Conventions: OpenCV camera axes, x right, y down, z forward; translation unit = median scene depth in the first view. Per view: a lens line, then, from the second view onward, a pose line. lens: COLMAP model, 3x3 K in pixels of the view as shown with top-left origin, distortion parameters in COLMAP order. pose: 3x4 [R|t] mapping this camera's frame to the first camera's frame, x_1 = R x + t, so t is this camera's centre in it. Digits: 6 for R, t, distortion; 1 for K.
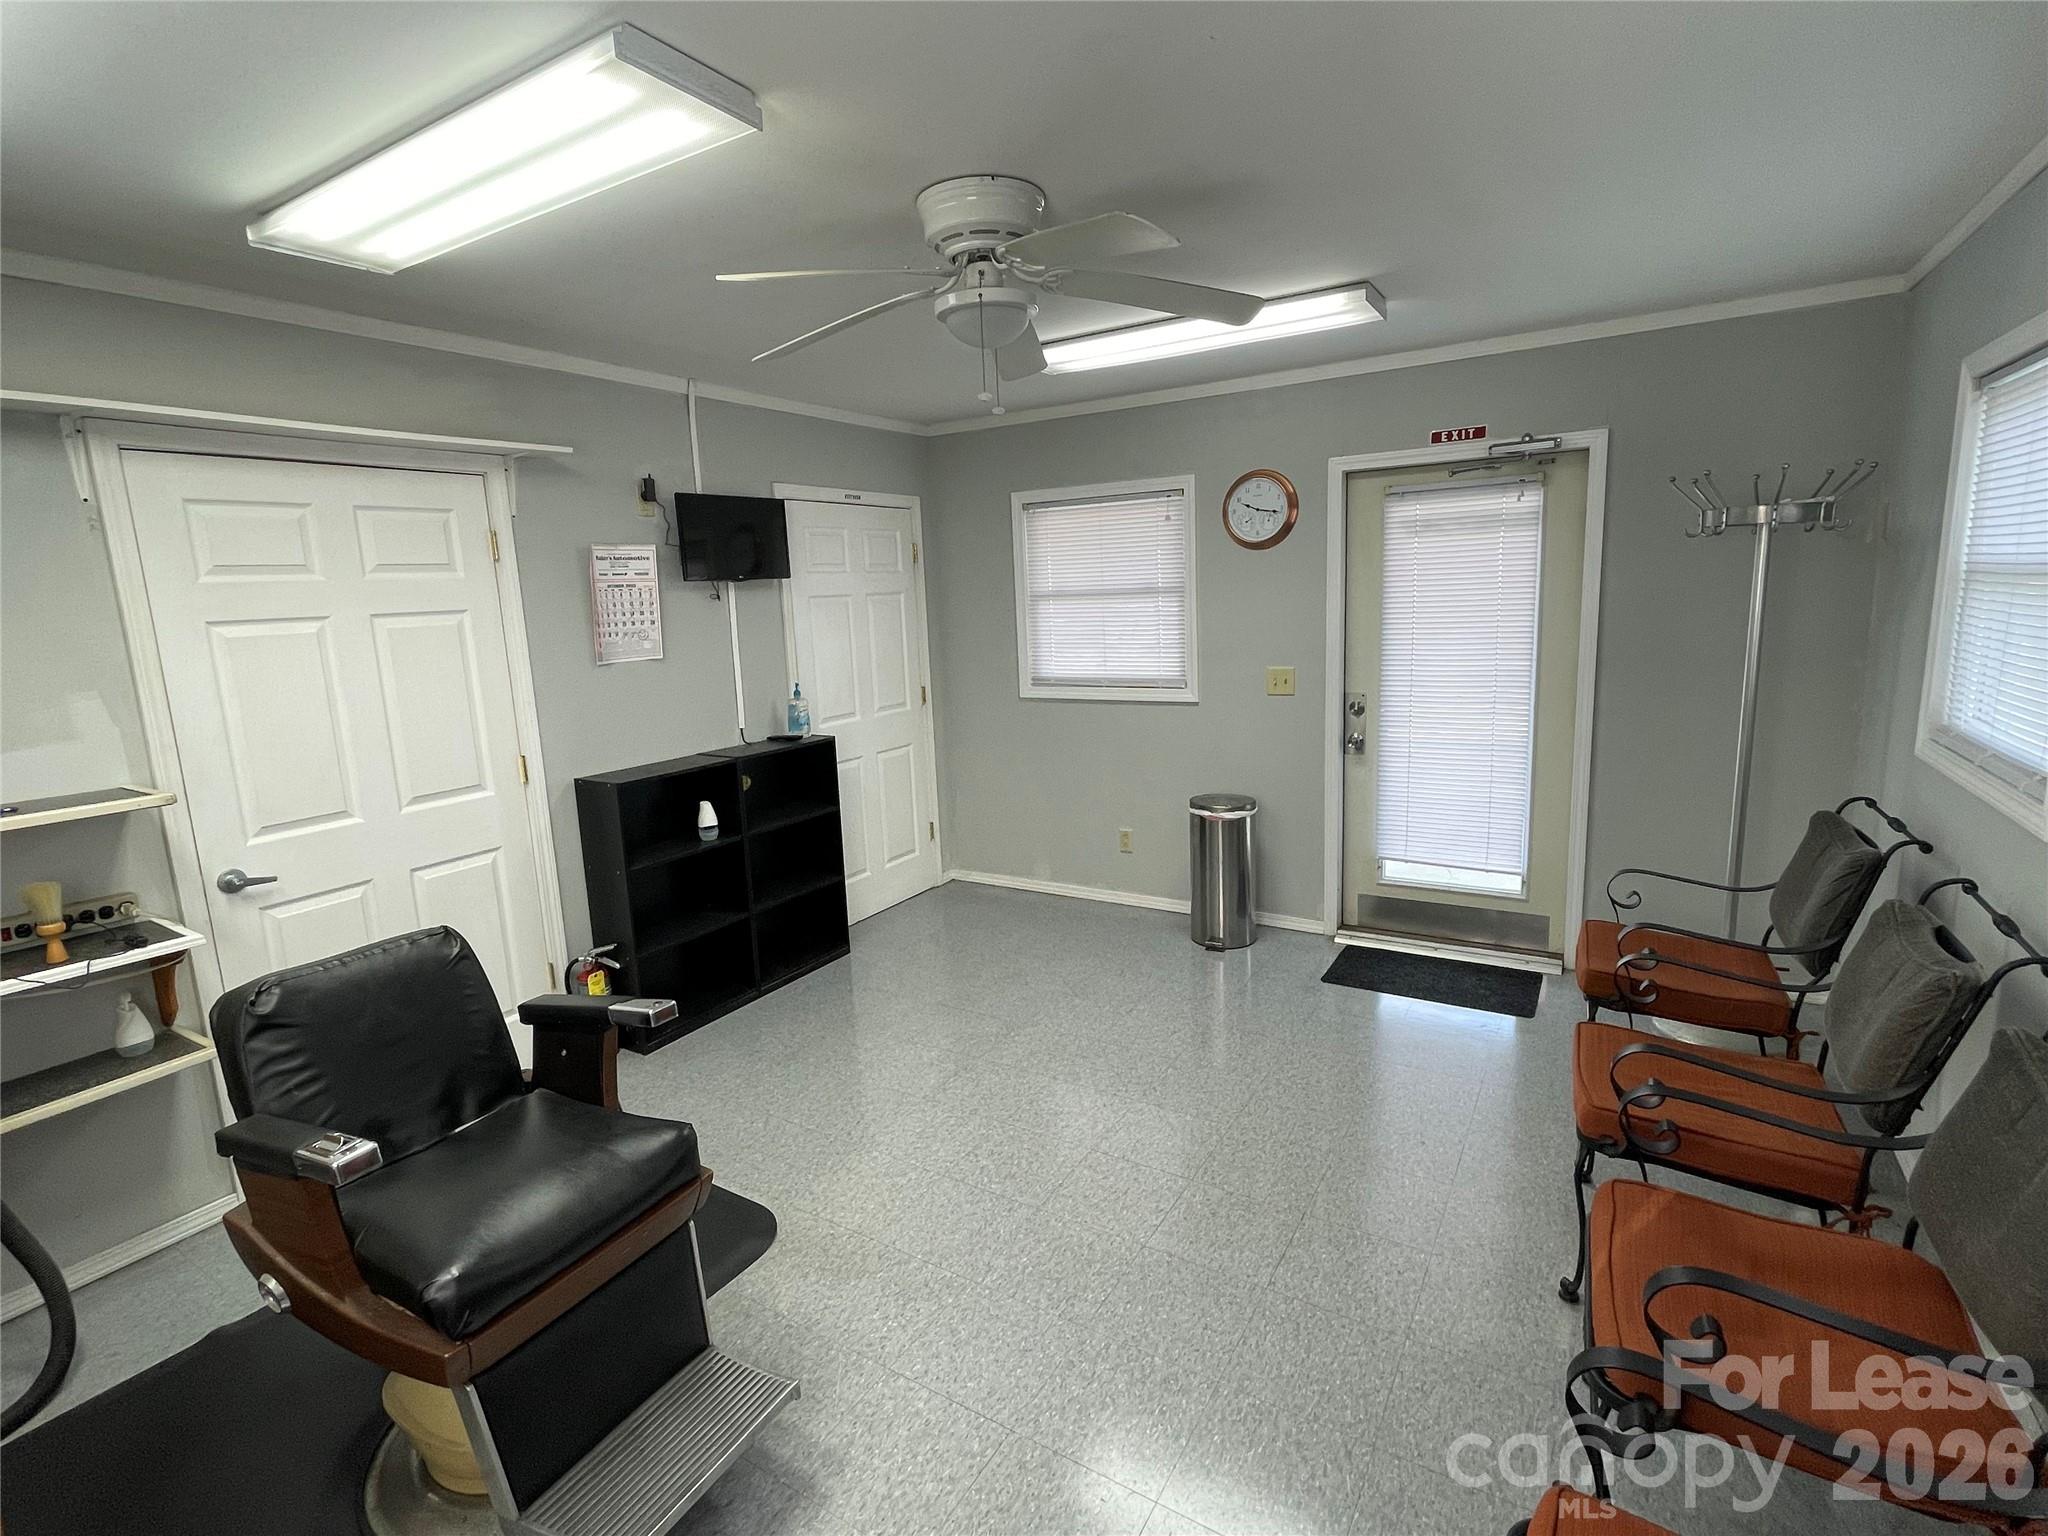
lens RADIAL K [[975.0, 0, 1024.0], [0, 975.0, 768.0], [0, 0, 1]] dist [-0.000564, 0.000004]
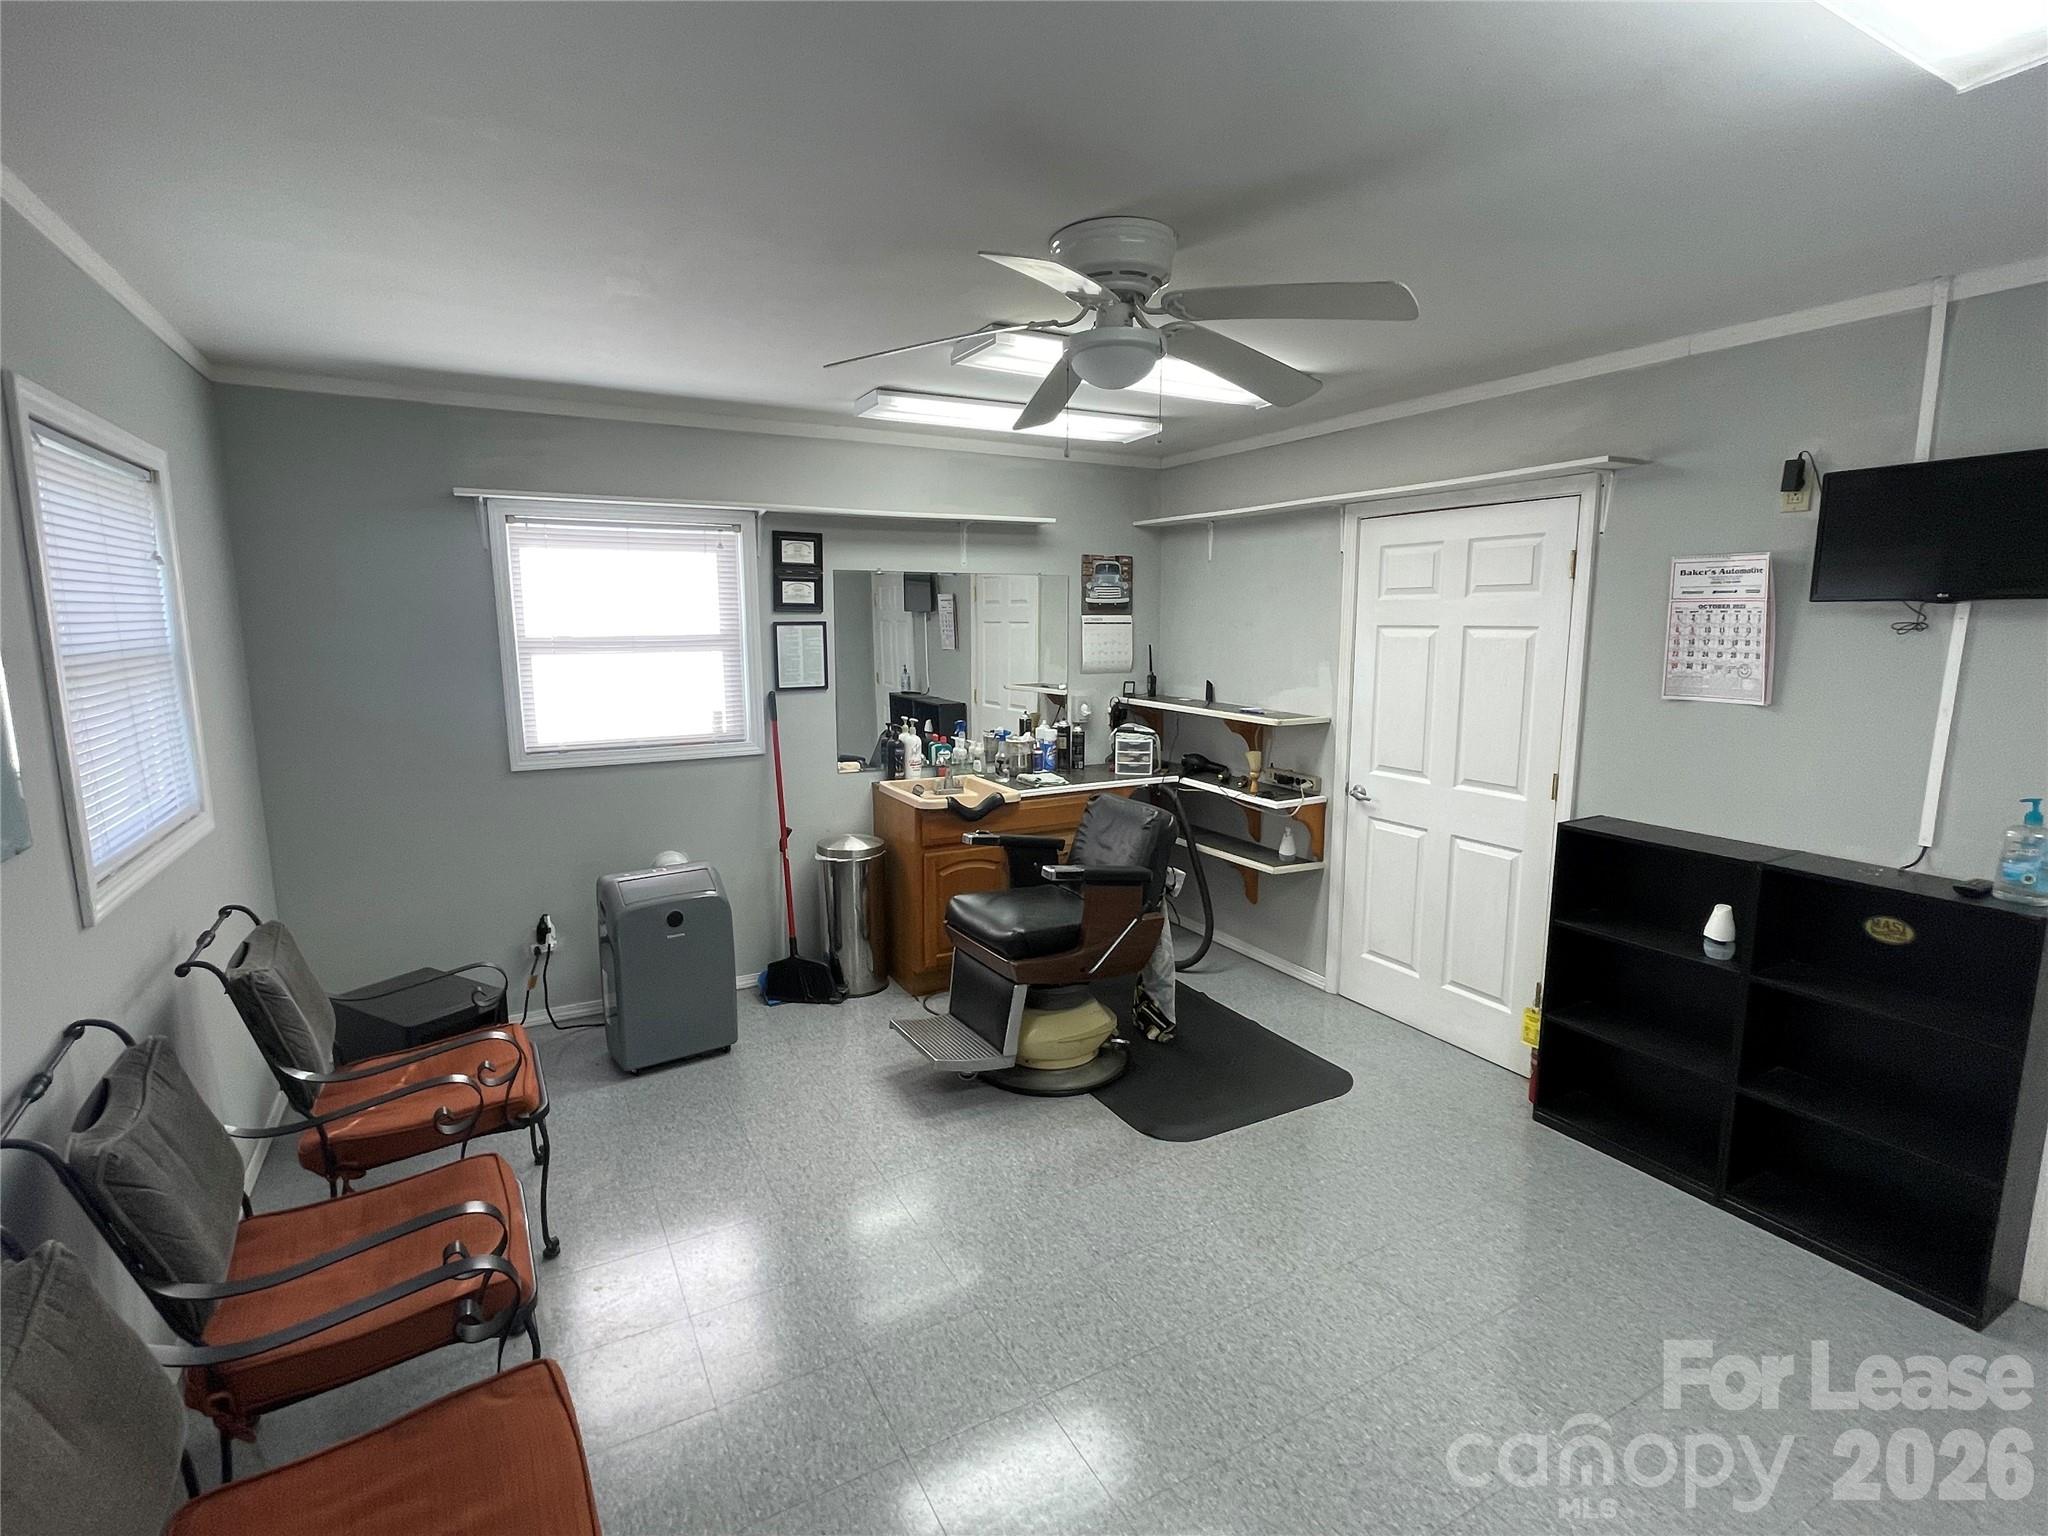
lens RADIAL K [[980.3, 0, 1024.0], [0, 980.3, 768.0], [0, 0, 1]] dist [0.001654, 0.000394]
pose [[-0.499531, 0.177329, -0.847952, 0.560079], [-0.134220, 0.951163, 0.277982, -0.205478], [0.855835, 0.252673, -0.451335, 0.899190]]
